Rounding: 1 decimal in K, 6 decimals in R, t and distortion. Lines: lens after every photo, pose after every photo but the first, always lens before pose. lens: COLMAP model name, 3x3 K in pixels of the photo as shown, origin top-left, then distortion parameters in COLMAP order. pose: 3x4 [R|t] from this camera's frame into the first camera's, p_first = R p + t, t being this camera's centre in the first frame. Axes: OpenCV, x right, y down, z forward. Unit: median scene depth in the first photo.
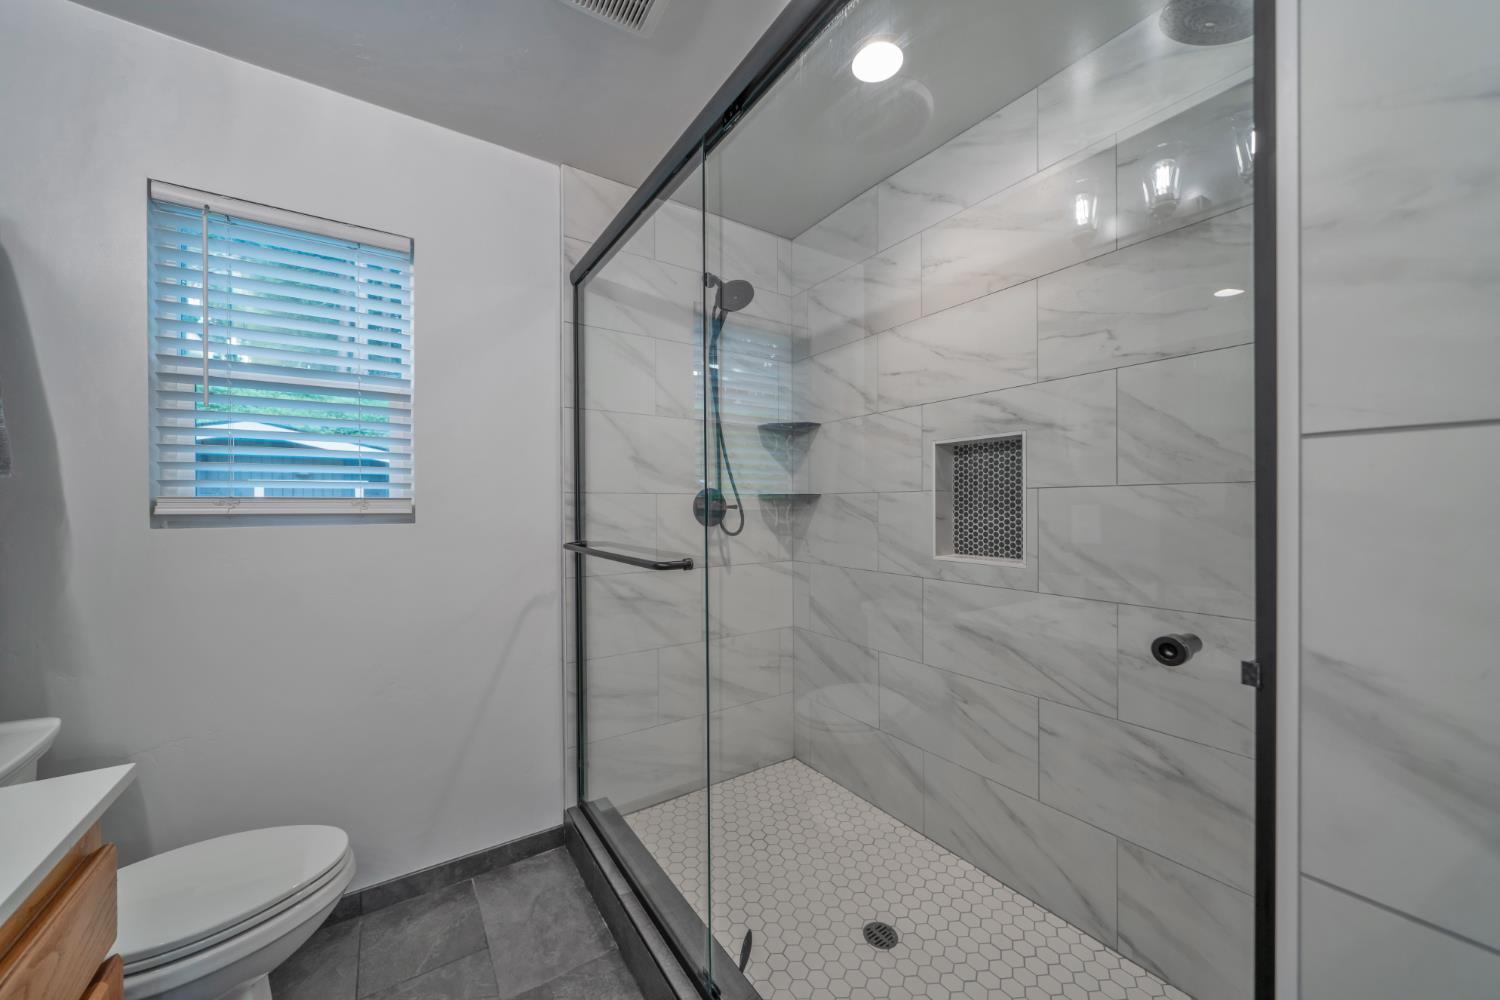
lens RADIAL K [[551.4, 0, 749.5], [0, 551.4, 505.4], [0, 0, 1]] dist [-0.009335, 0.000187]
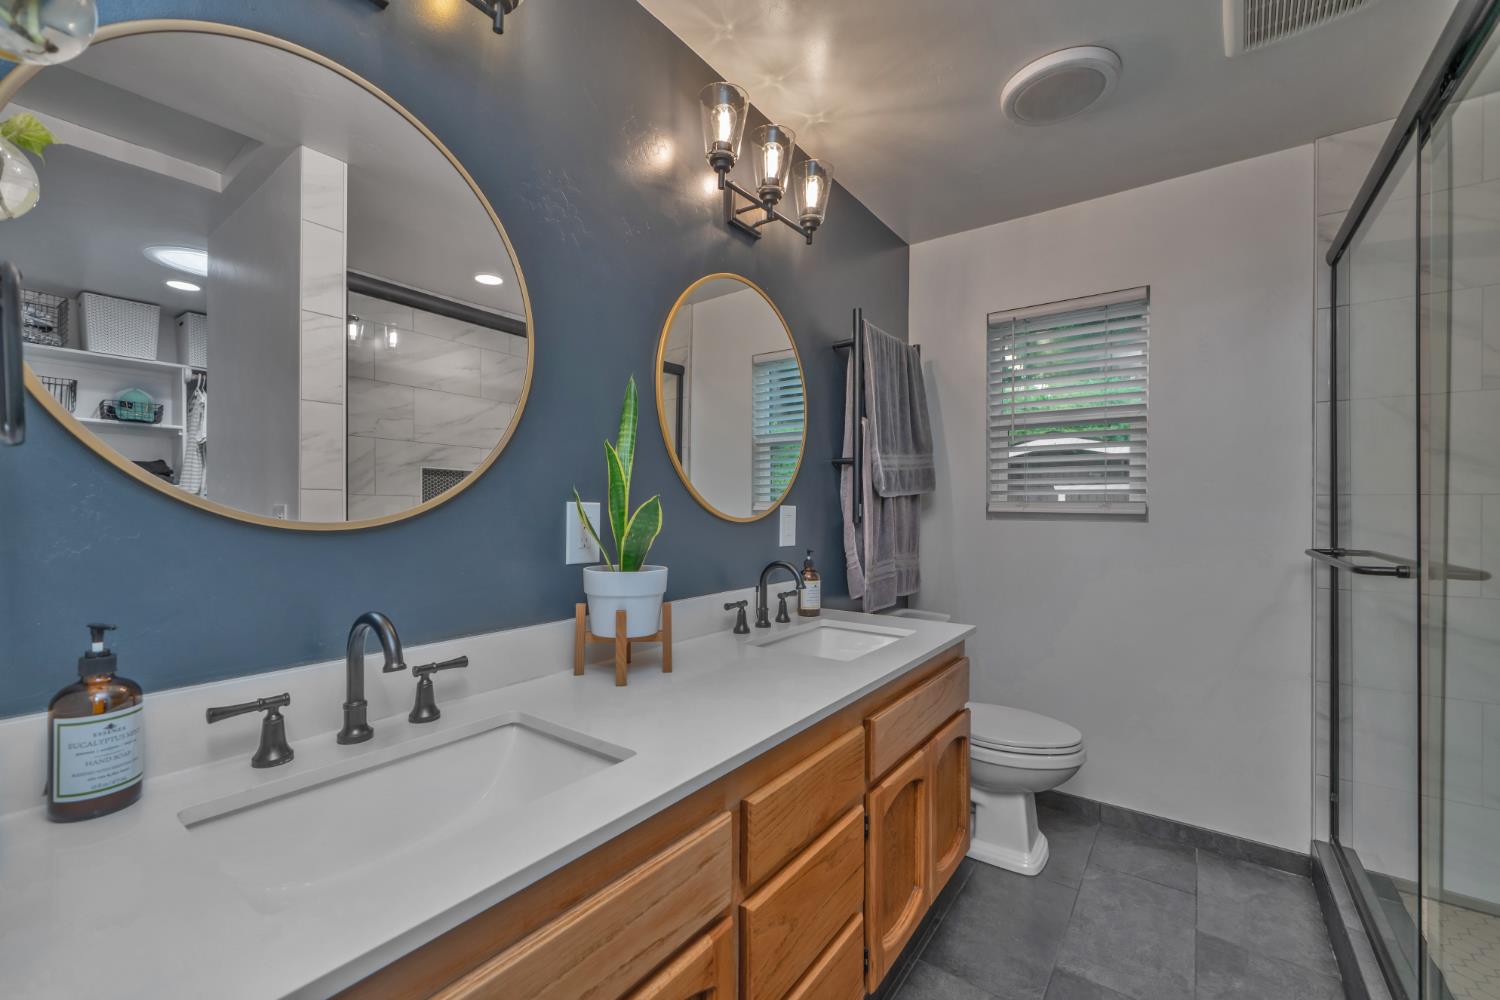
lens RADIAL K [[613.4, 0, 745.6], [0, 613.4, 504.6], [0, 0, 1]] dist [-0.000484, -0.000183]
pose [[0.350101, 0.004244, -0.936702, 0.336536], [-0.010575, 0.999944, 0.000579, 0.002105], [0.936652, 0.009703, 0.350126, -0.292574]]
